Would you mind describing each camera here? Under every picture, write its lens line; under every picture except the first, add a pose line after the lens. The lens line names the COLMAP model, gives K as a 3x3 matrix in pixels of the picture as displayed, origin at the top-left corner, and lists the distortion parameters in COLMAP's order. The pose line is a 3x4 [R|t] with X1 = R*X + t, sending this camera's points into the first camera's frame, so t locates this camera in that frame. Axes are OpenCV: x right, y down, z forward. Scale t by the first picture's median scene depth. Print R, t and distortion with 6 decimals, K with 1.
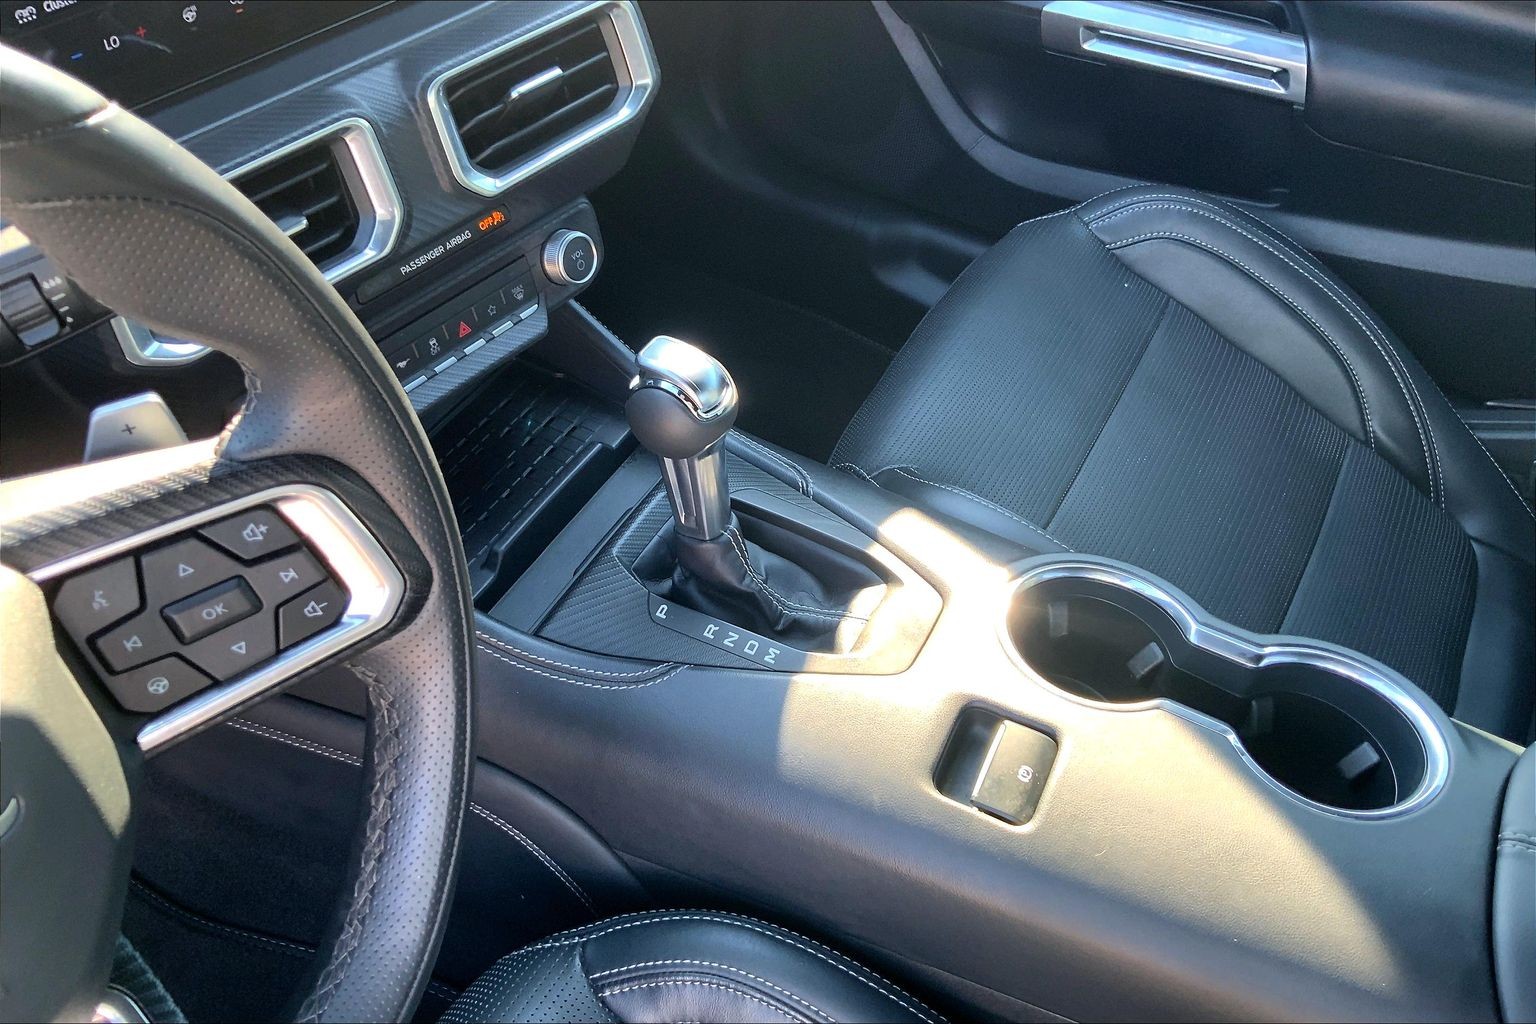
lens RADIAL K [[1279.3, 0, 768.0], [0, 1279.3, 512.0], [0, 0, 1]] dist [0.135146, -0.235295]
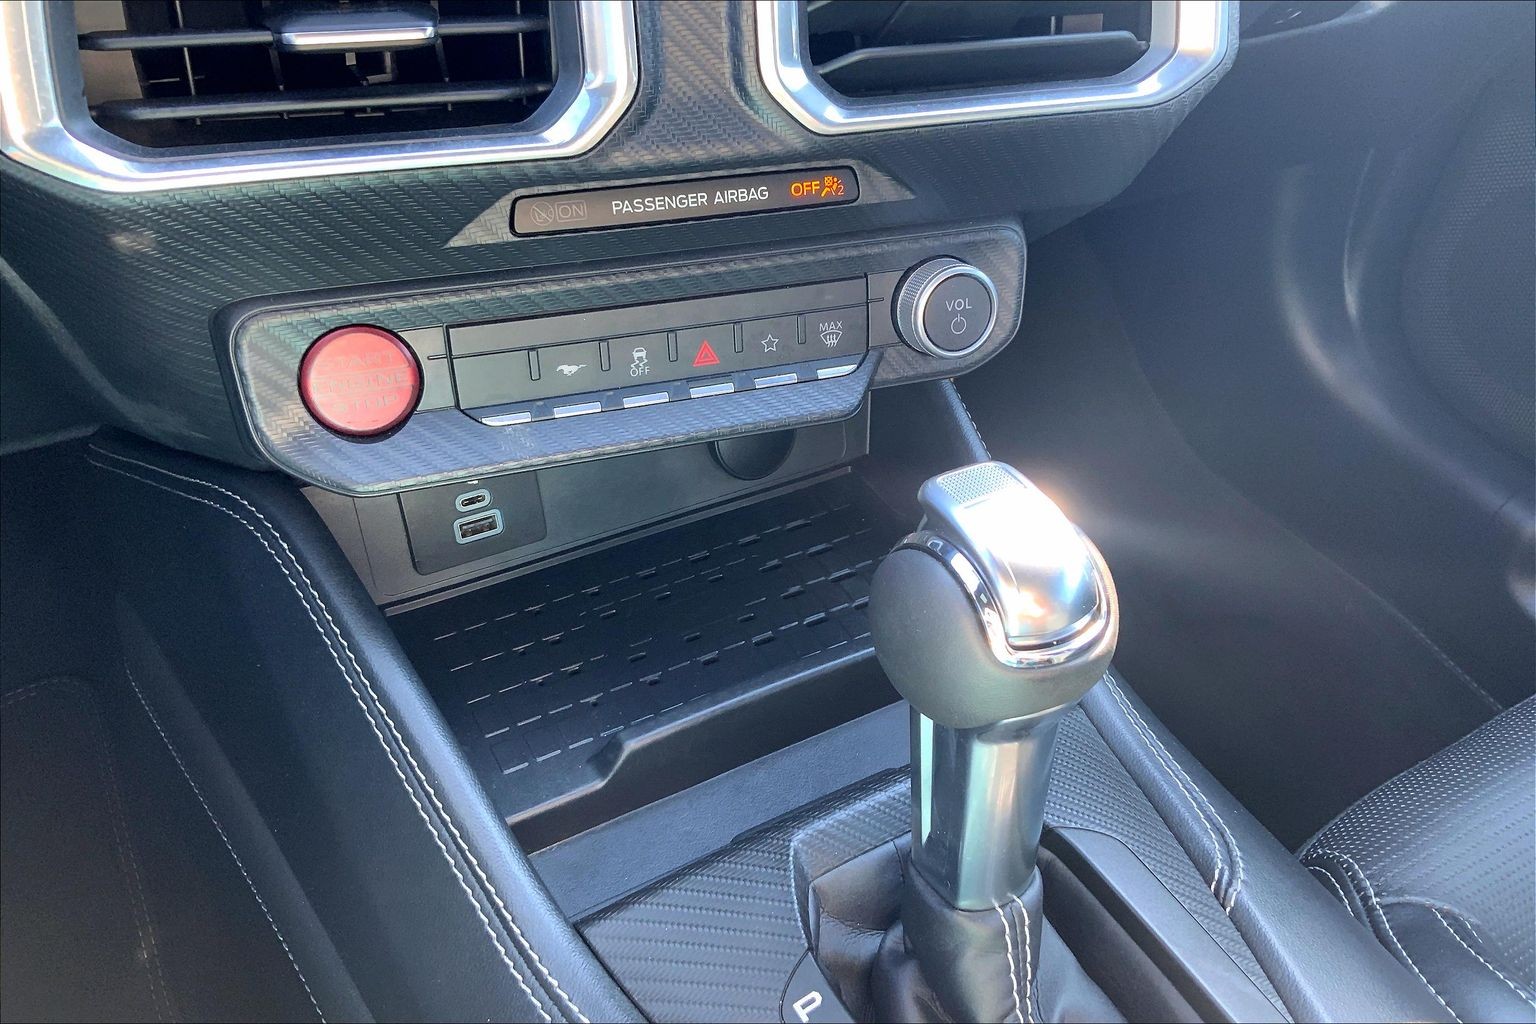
lens RADIAL K [[1279.3, 0, 768.0], [0, 1279.3, 512.0], [0, 0, 1]] dist [0.135146, -0.235295]
pose [[0.849380, 0.337944, -0.405397, 0.040583], [-0.396000, 0.915860, -0.066220, -0.055439], [0.348908, 0.216783, 0.911739, 0.541119]]
